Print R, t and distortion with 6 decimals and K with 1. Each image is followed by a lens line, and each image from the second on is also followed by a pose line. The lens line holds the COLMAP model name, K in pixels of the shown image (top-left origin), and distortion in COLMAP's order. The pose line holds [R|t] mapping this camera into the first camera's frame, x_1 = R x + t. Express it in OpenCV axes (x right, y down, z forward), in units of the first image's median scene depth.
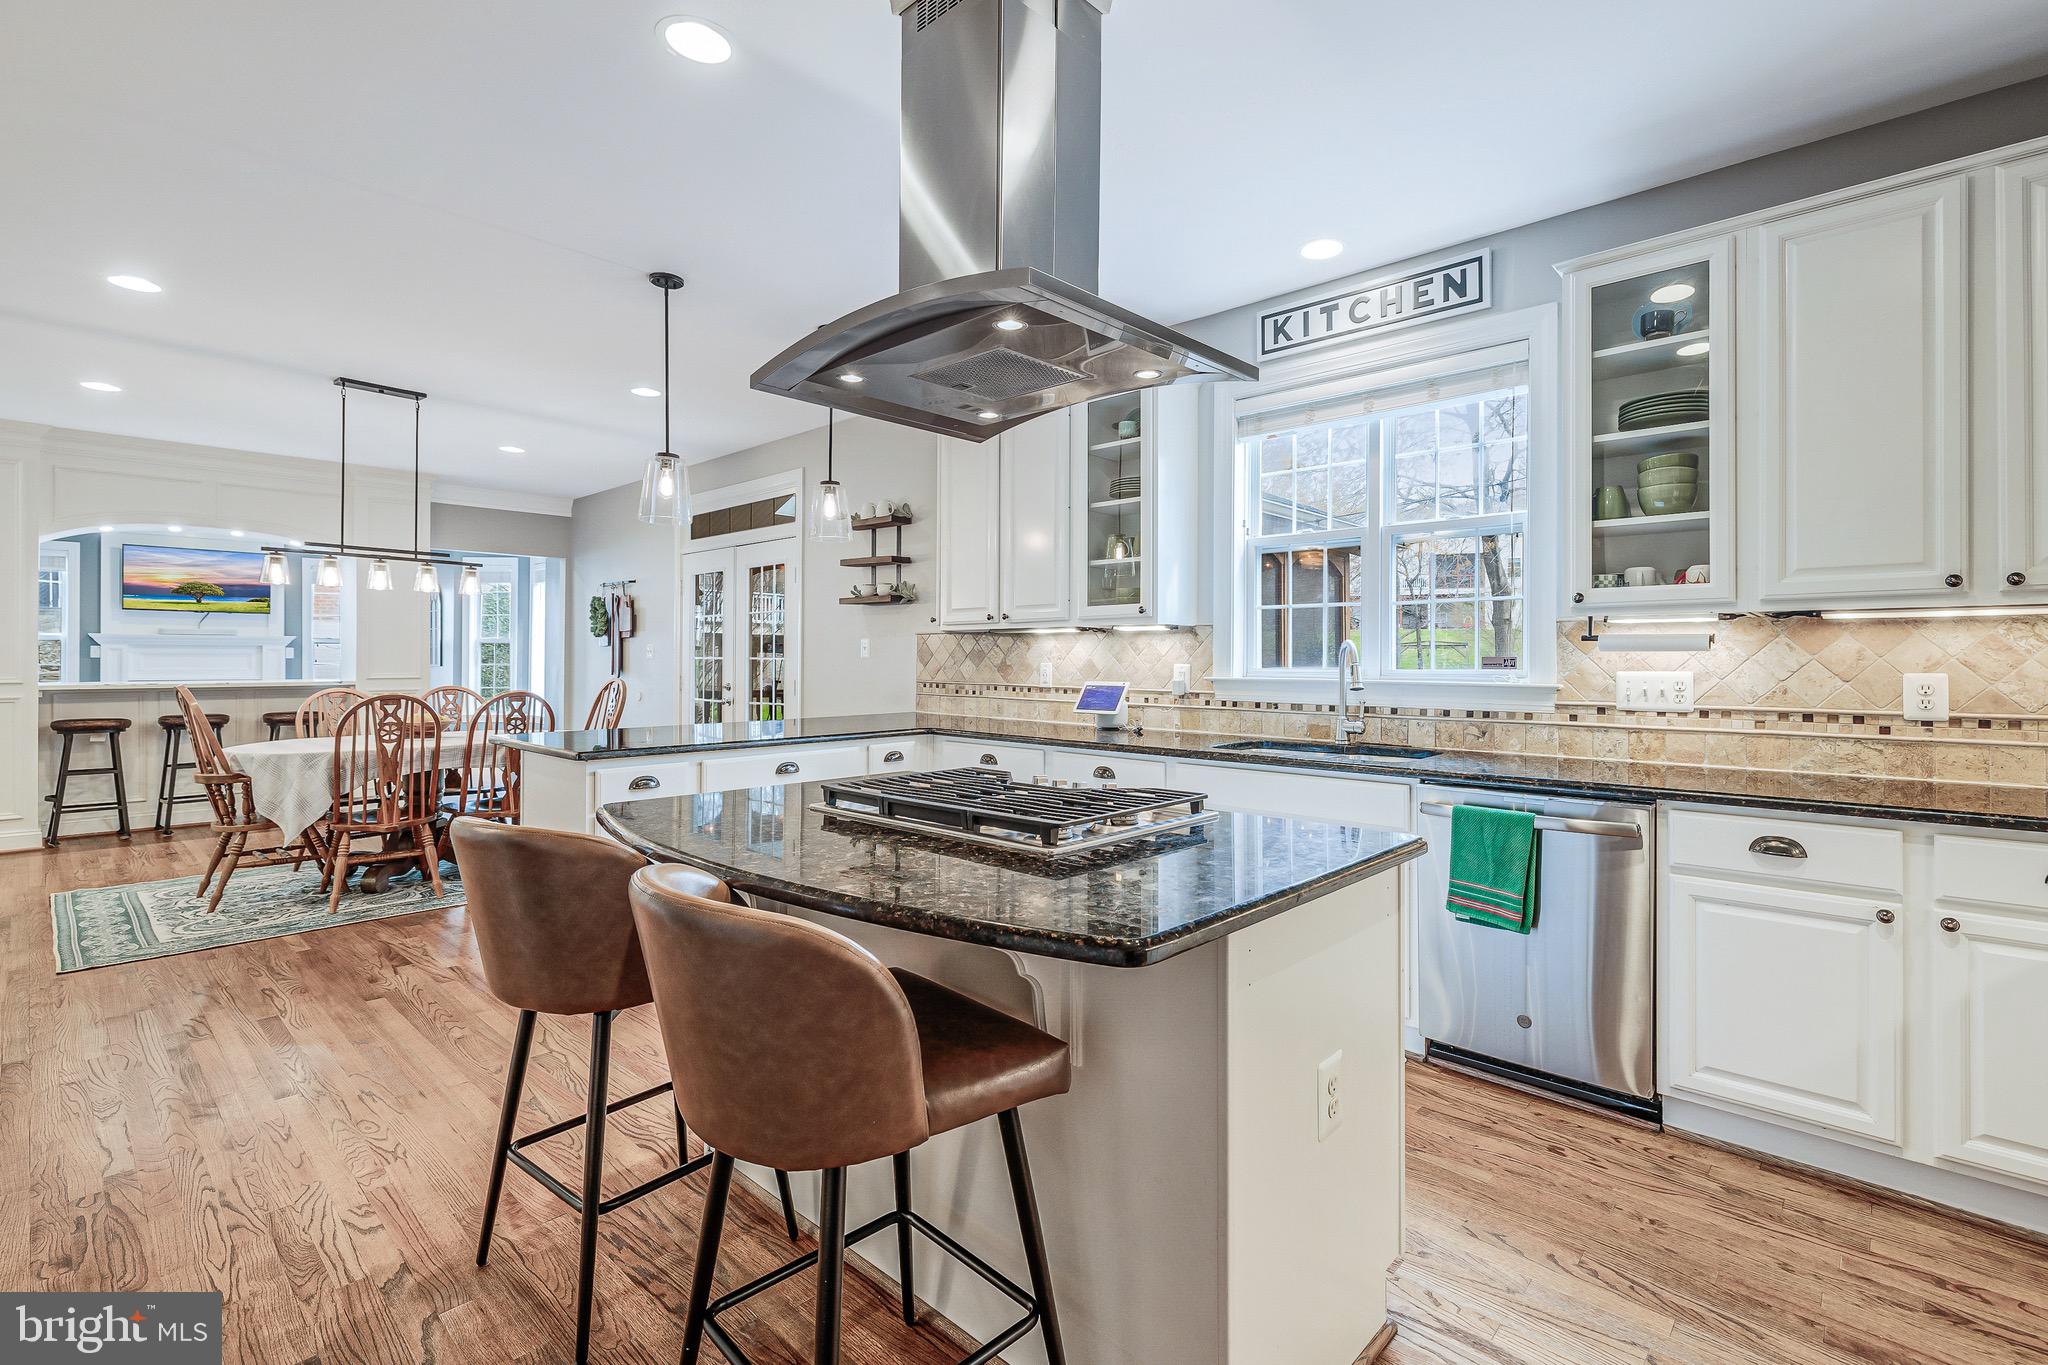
lens RADIAL K [[928.1, 0, 1063.4], [0, 928.1, 654.7], [0, 0, 1]] dist [0.001805, 0.000414]
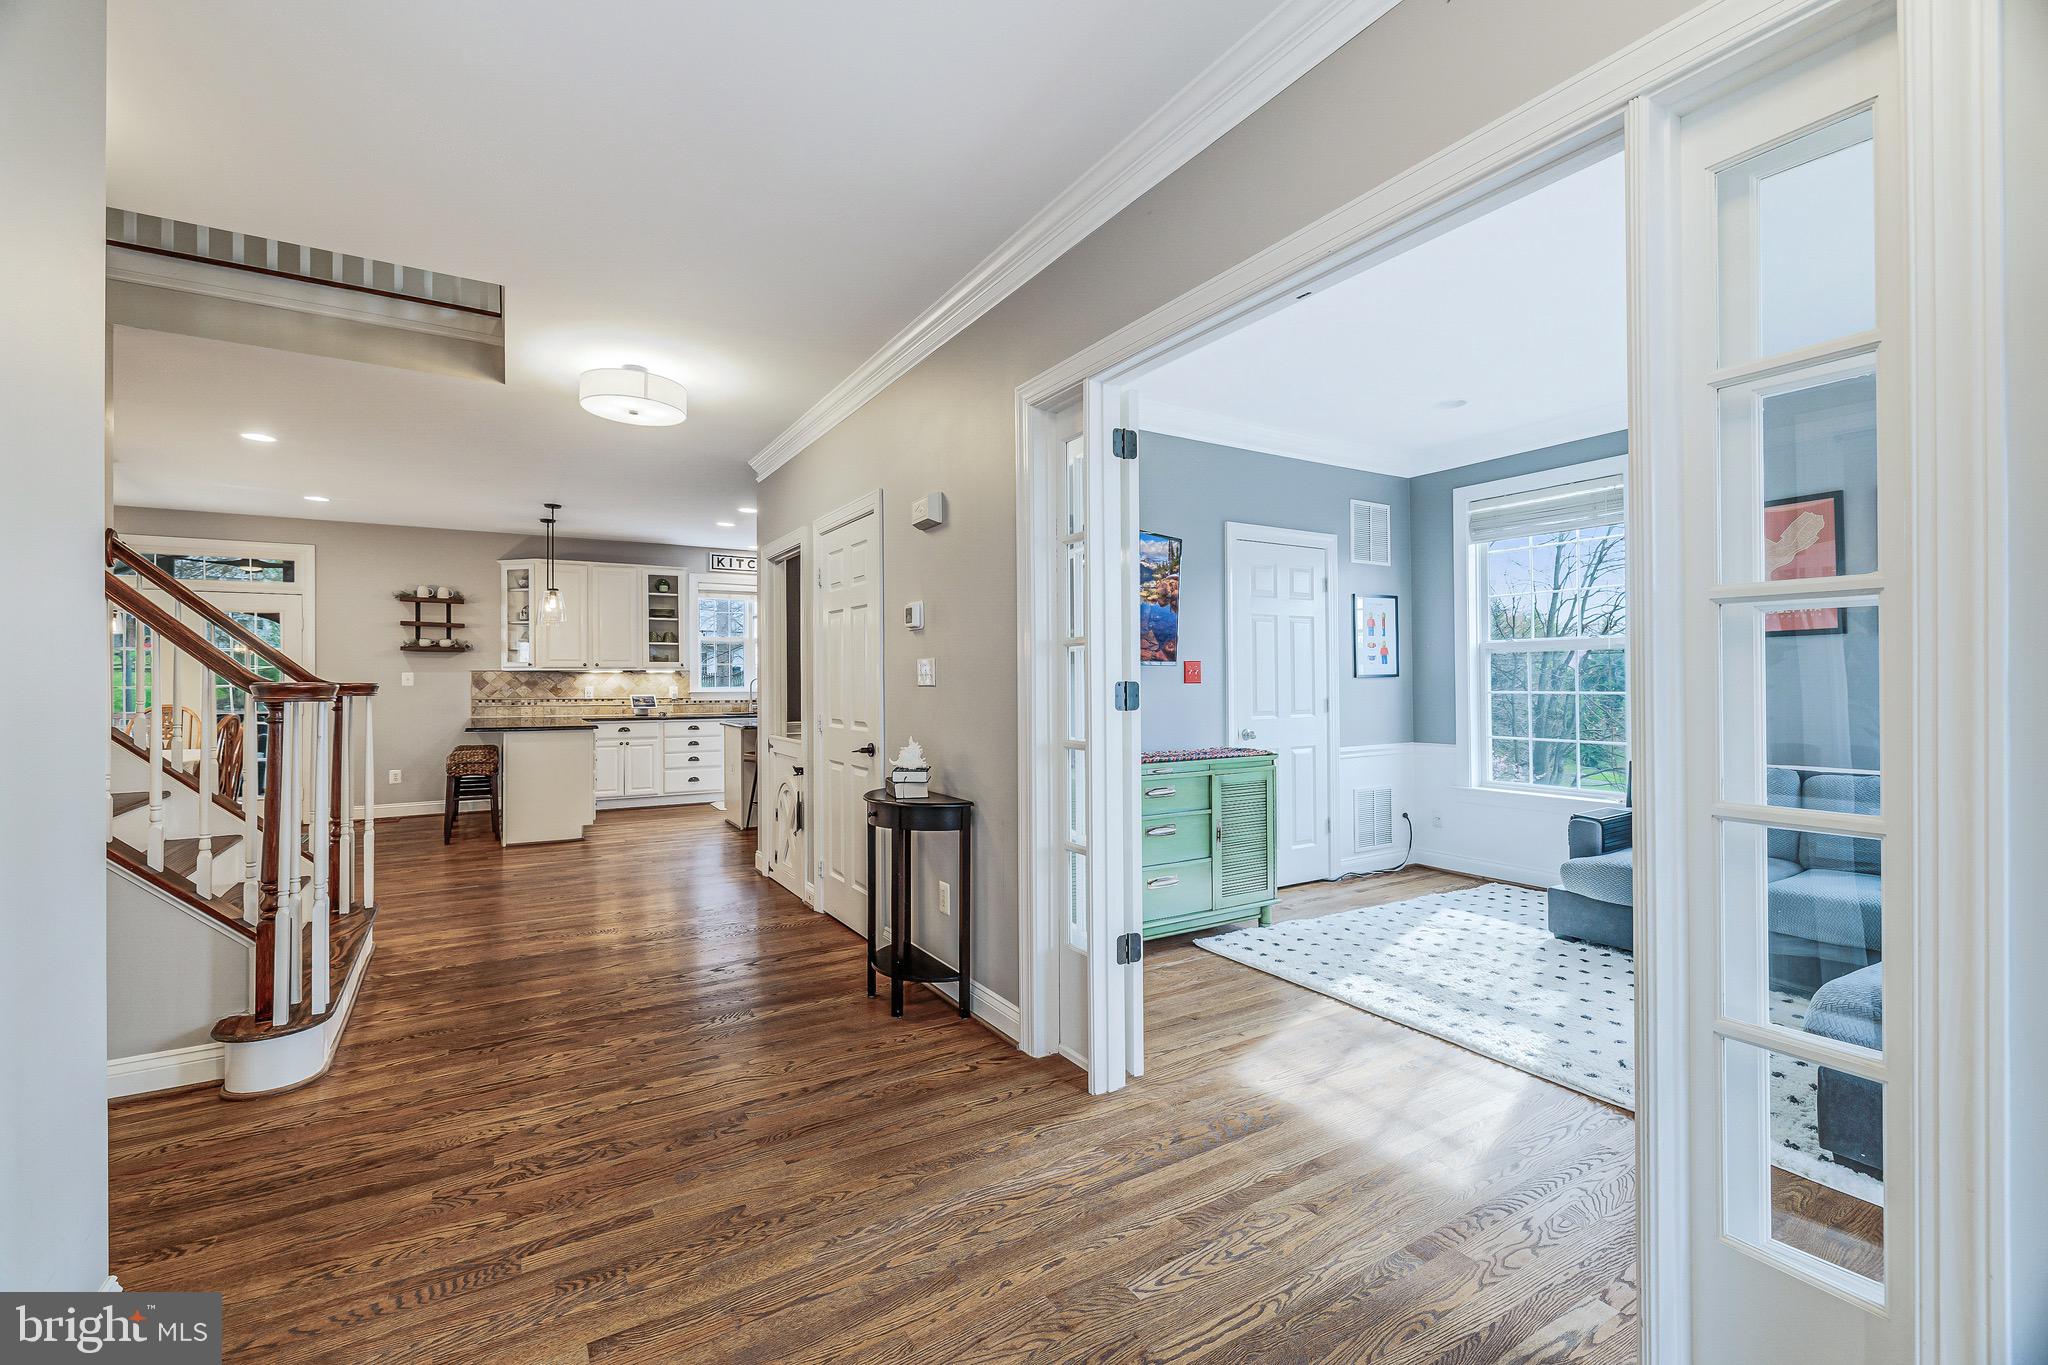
lens RADIAL K [[869.0, 0, 1022.3], [0, 869.0, 679.1], [0, 0, 1]] dist [0.000686, 0.000027]
pose [[0.297777, 0.000110, 0.954636, -1.814106], [0.001756, 0.999998, -0.000663, -0.006558], [-0.954634, 0.001874, 0.297776, -0.557306]]
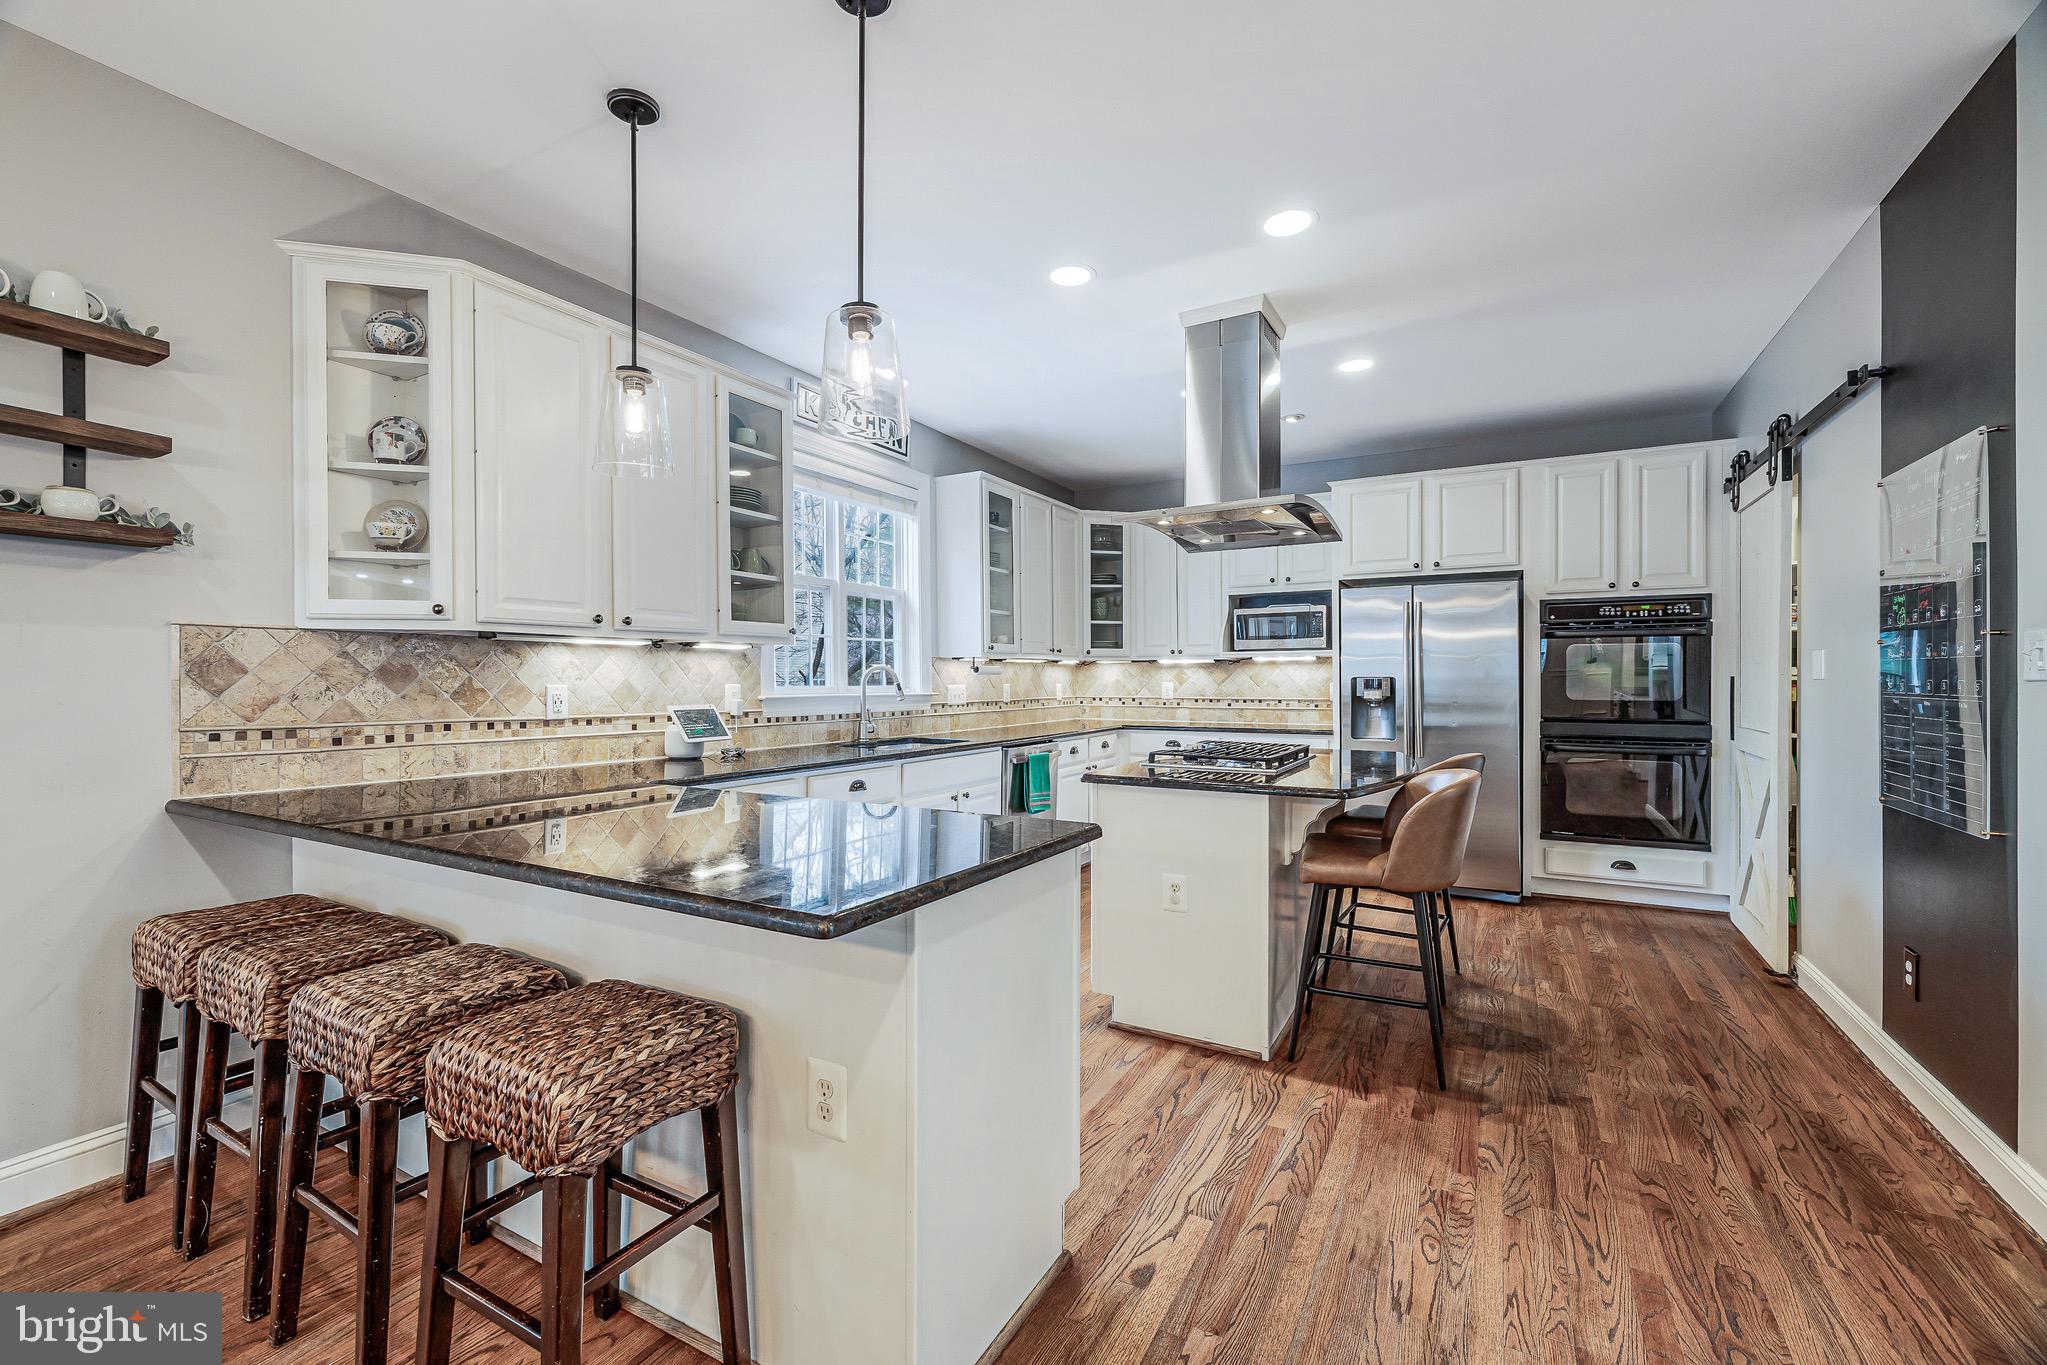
lens RADIAL K [[868.5, 0, 1015.1], [0, 868.5, 677.0], [0, 0, 1]] dist [0.000686, 0.000027]
pose [[-0.215446, 0.002890, 0.976512, -0.866976], [-0.001058, 0.999994, -0.003193, 0.005309], [-0.976515, -0.001721, -0.215441, 0.931104]]
